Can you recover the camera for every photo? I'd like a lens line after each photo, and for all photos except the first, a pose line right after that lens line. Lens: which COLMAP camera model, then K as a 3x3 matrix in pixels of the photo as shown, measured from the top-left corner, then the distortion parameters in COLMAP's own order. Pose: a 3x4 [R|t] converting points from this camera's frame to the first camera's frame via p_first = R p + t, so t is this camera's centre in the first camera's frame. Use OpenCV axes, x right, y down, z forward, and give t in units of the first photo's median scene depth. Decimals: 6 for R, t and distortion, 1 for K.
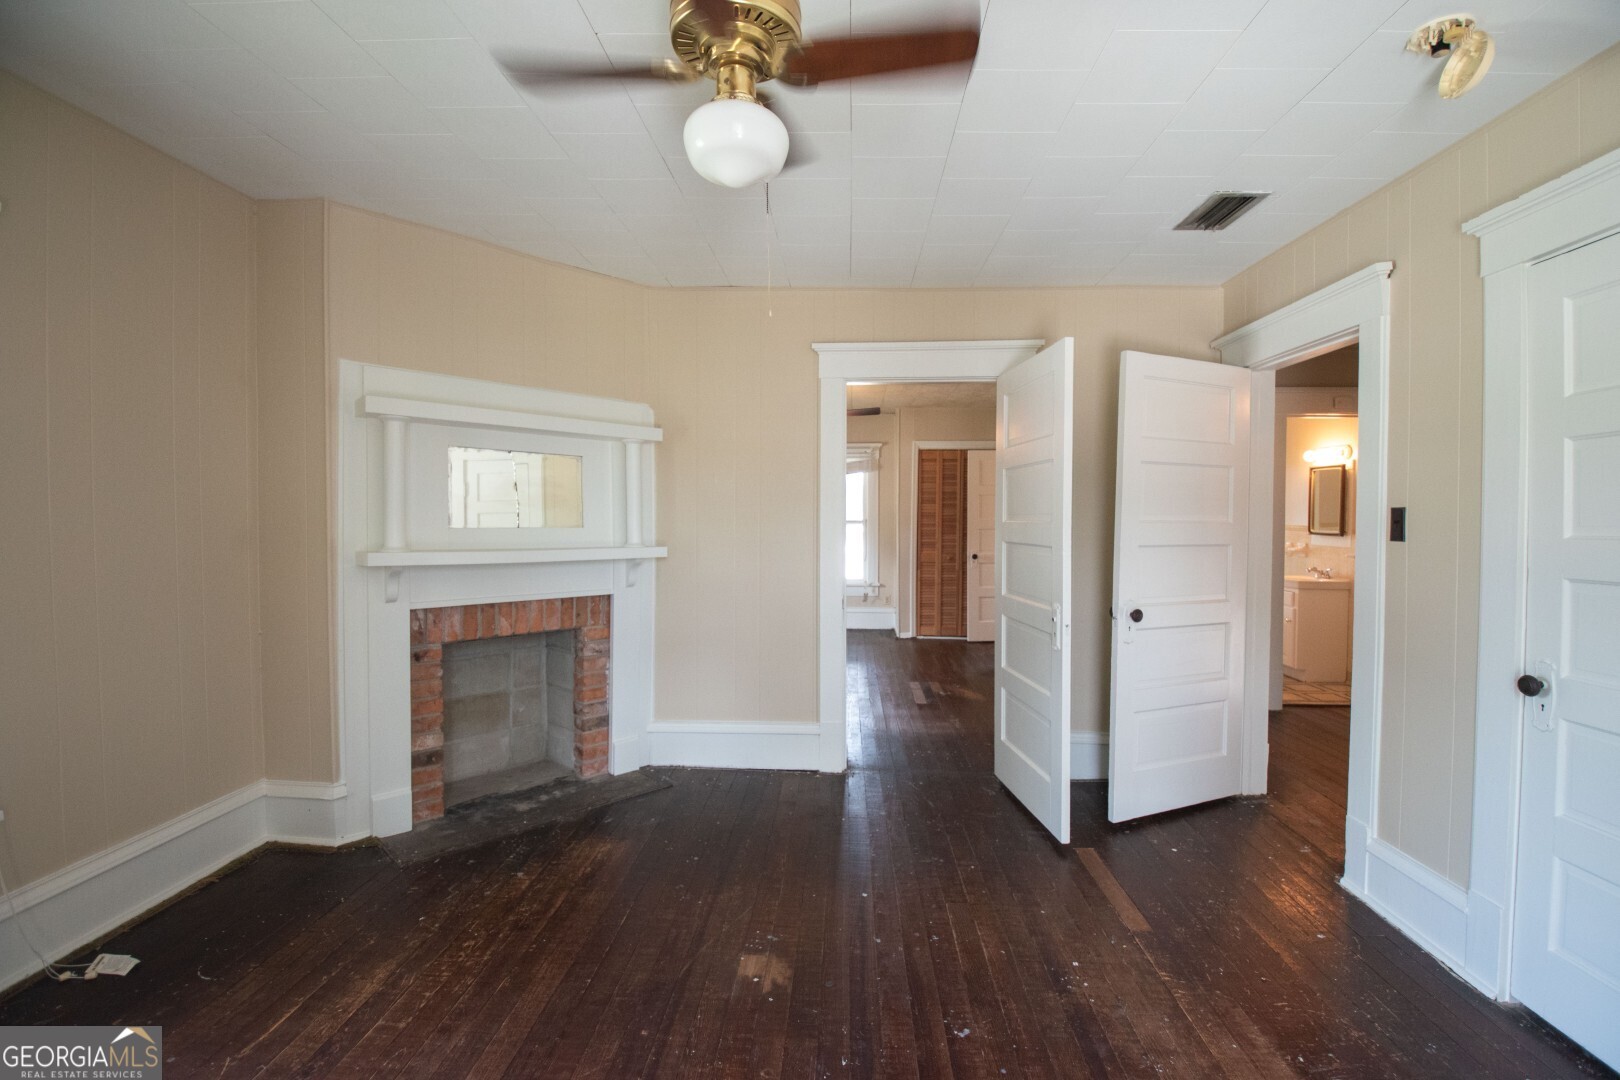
lens RADIAL K [[721.0, 0, 832.7], [0, 721.0, 534.2], [0, 0, 1]] dist [0.035805, -0.040422]
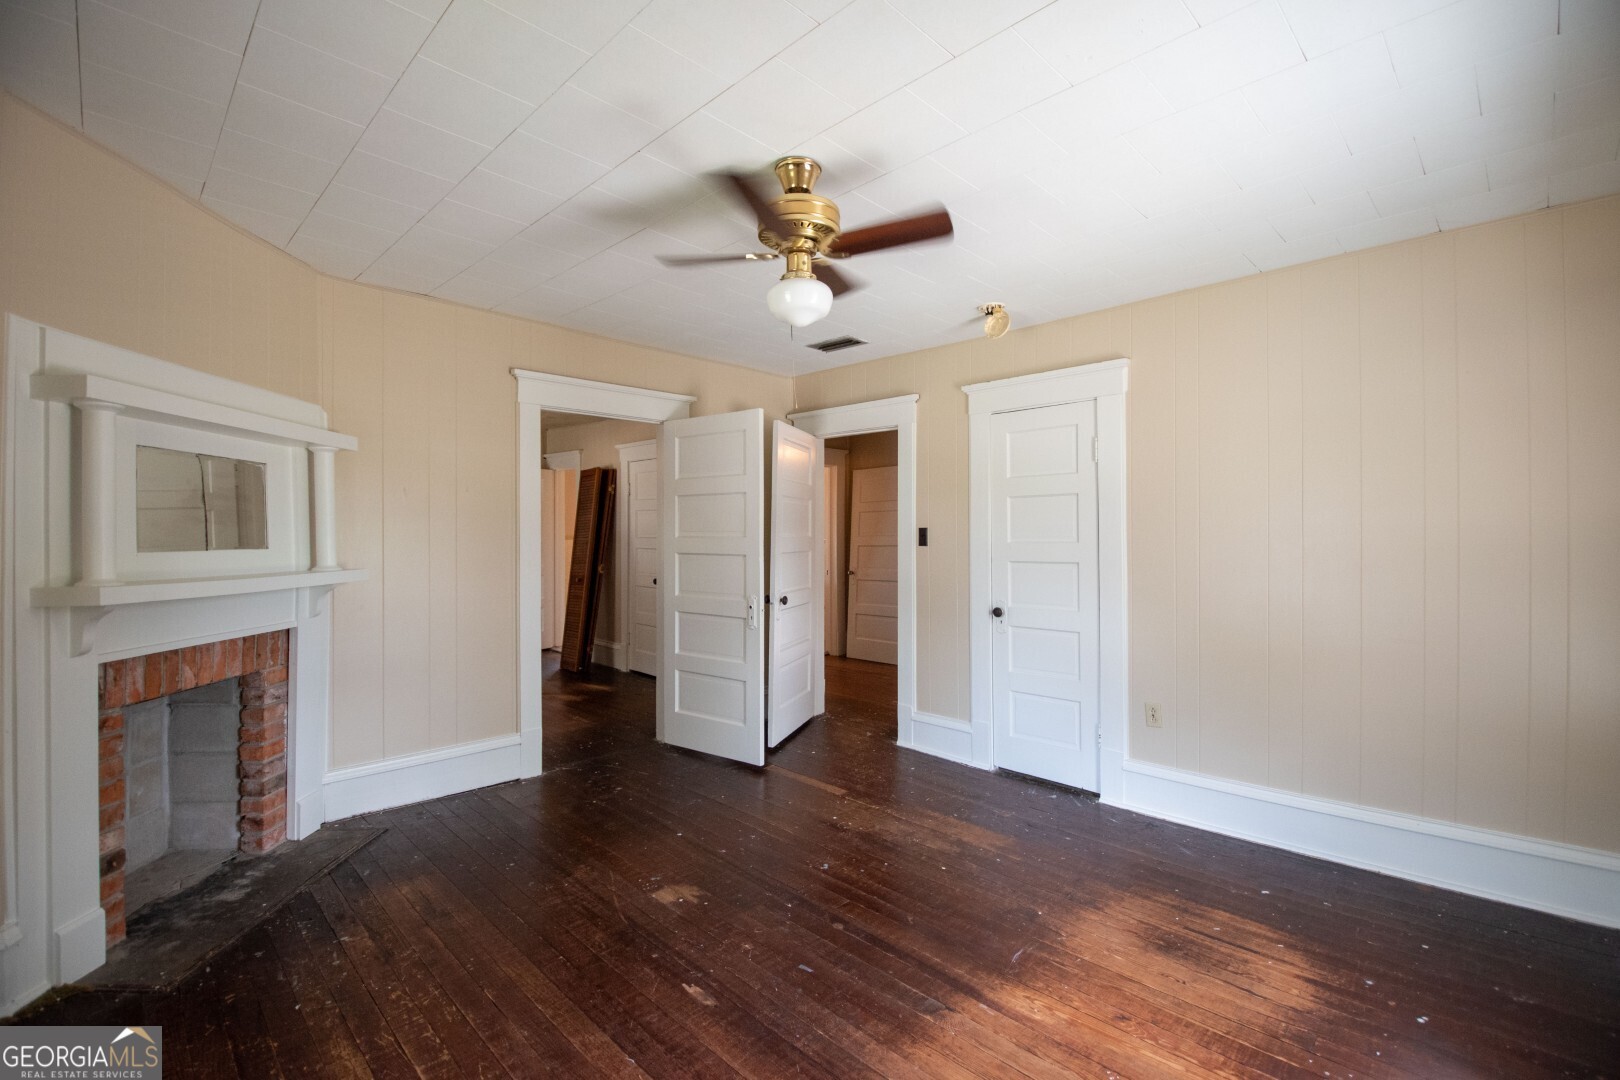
lens RADIAL K [[716.7, 0, 820.3], [0, 716.7, 529.2], [0, 0, 1]] dist [0.000651, -0.015060]
pose [[0.672087, -0.001238, 0.740471, -0.508552], [0.020346, 0.999652, -0.016796, -0.005344], [-0.740193, 0.026354, 0.671878, -0.021736]]
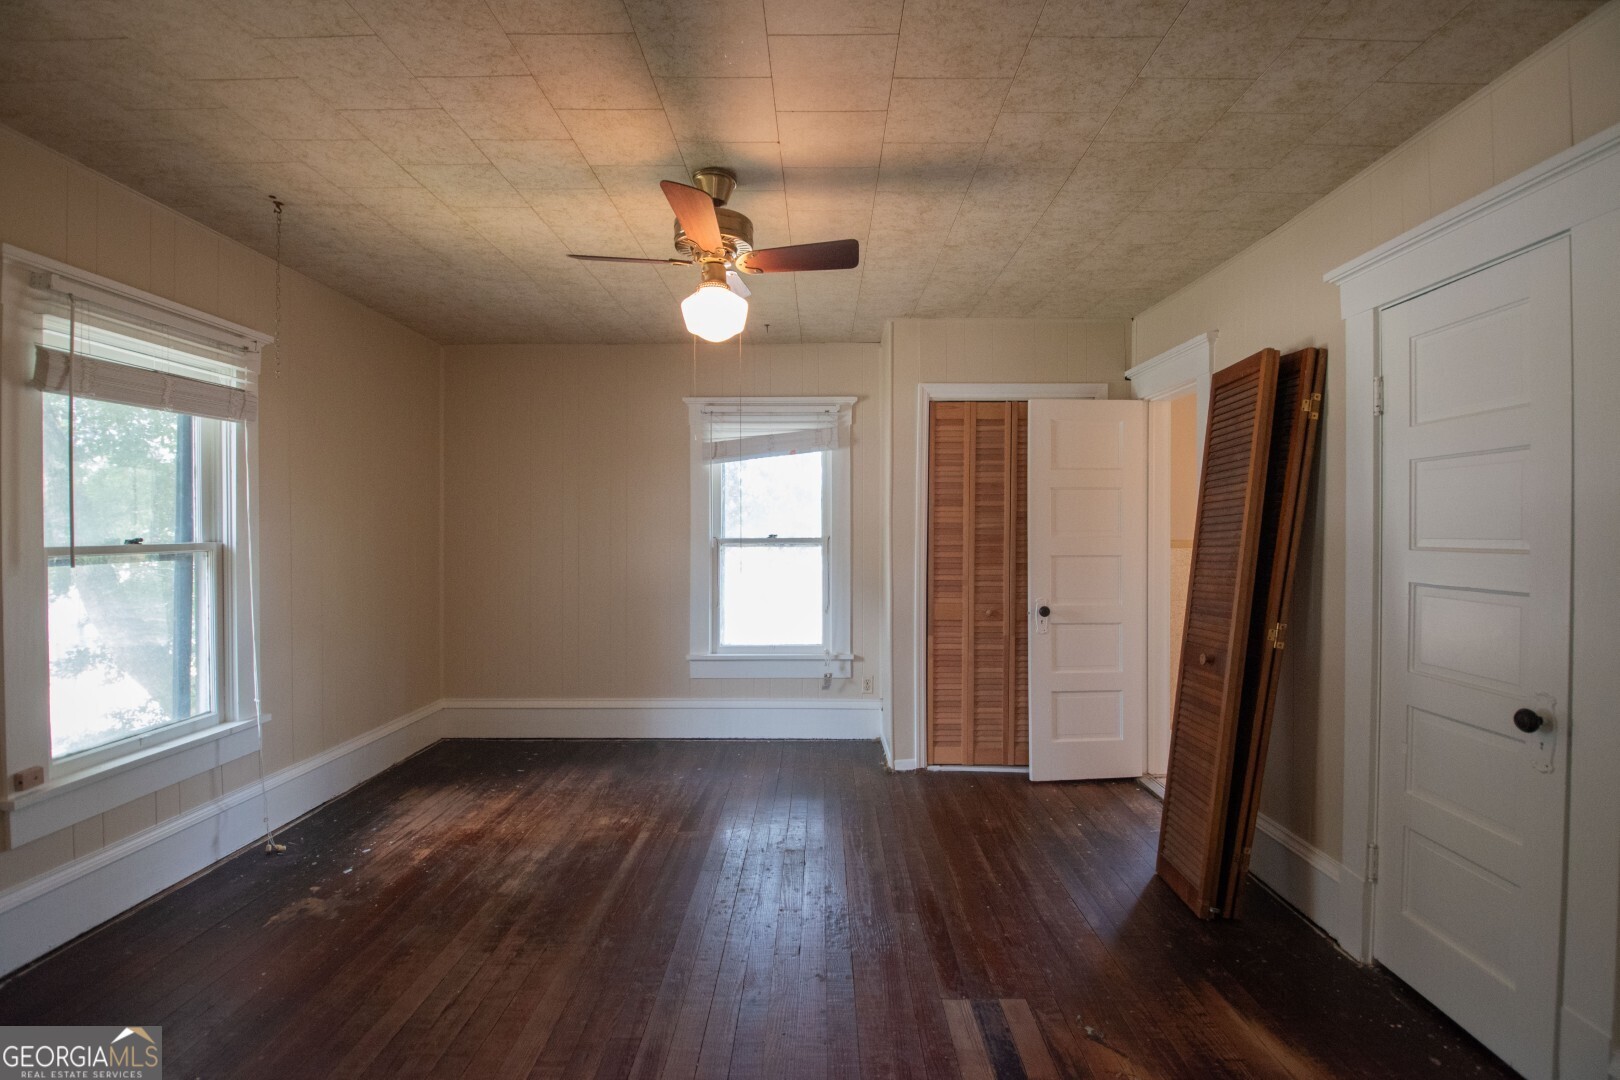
lens RADIAL K [[716.7, 0, 820.3], [0, 716.7, 529.2], [0, 0, 1]] dist [0.000651, -0.015060]
pose [[0.999633, -0.000334, 0.027103, 0.056954], [0.001011, 0.999688, -0.024974, -0.027000], [-0.027087, 0.024993, 0.999321, 1.017122]]
